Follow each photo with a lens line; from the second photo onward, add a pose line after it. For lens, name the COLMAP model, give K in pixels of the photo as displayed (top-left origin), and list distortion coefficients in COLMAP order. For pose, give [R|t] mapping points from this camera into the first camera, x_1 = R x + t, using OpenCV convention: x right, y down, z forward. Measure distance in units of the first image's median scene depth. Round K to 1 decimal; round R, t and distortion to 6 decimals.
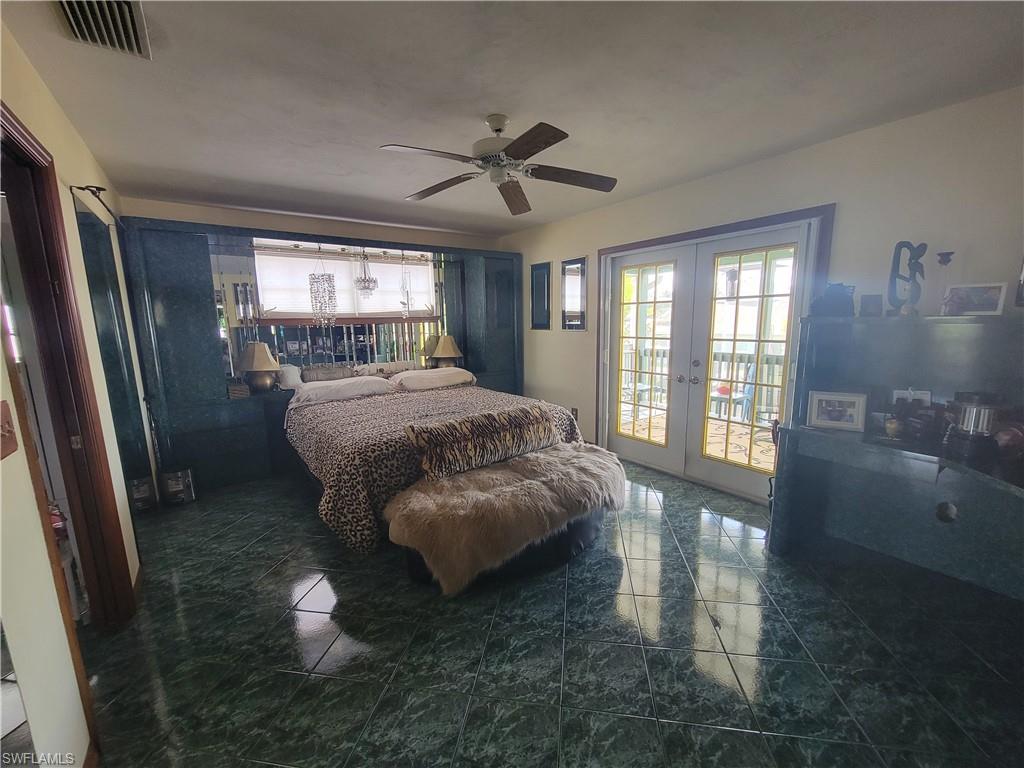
lens RADIAL K [[417.0, 0, 513.0], [0, 417.0, 391.6], [0, 0, 1]] dist [-0.006945, 0.000618]
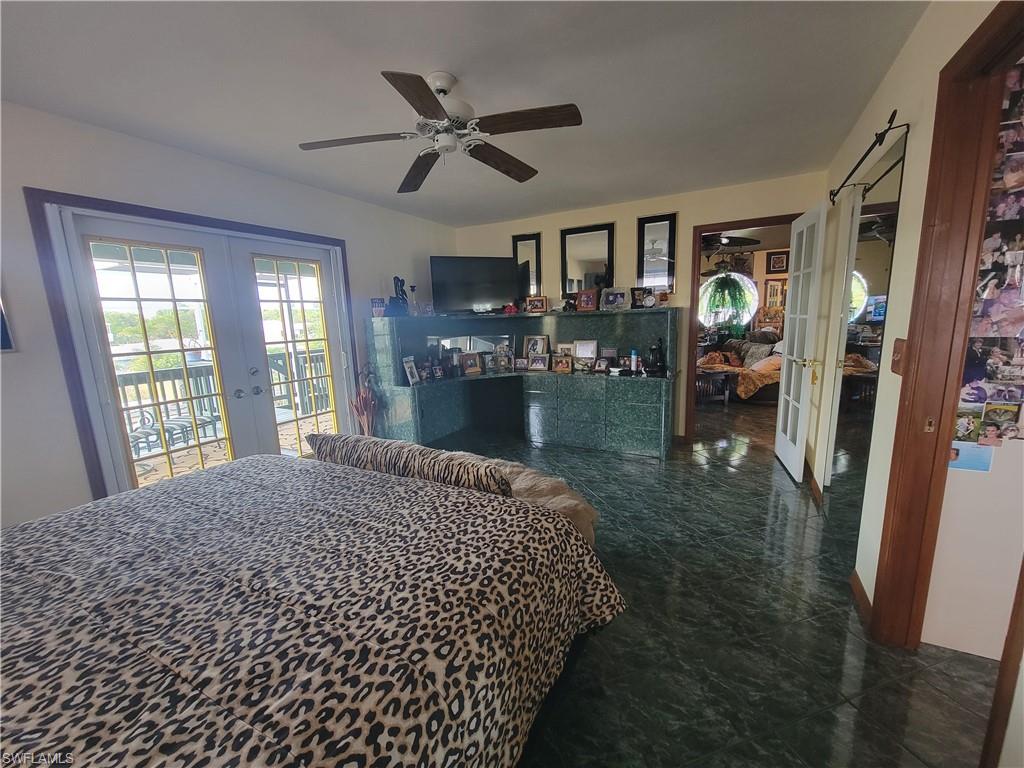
lens RADIAL K [[418.4, 0, 502.5], [0, 418.4, 392.3], [0, 0, 1]] dist [-0.003387, -0.000458]
pose [[-0.428572, -0.126524, 0.894605, -0.596702], [0.197675, 0.953027, 0.229486, -0.126351], [-0.881618, 0.275192, -0.383430, 0.879686]]
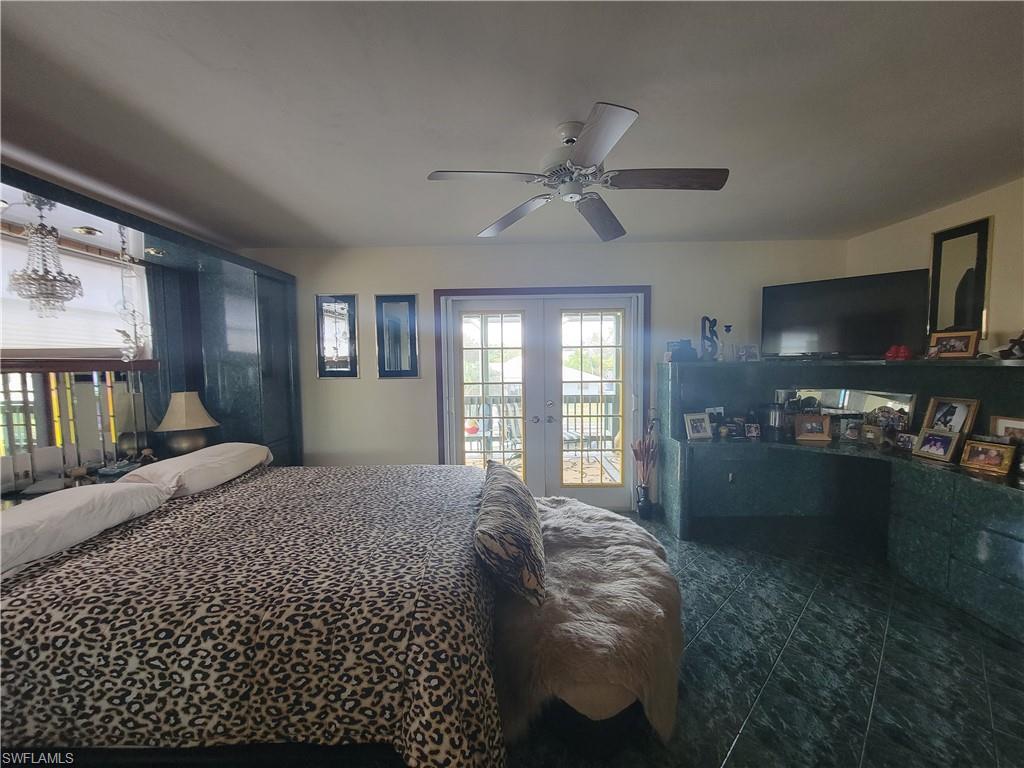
lens RADIAL K [[417.0, 0, 513.0], [0, 417.0, 391.6], [0, 0, 1]] dist [-0.006945, 0.000618]
pose [[0.590012, -0.044805, 0.806150, -0.506399], [0.140995, 0.988835, -0.048234, -0.060722], [-0.794988, 0.142122, 0.589742, 0.416007]]
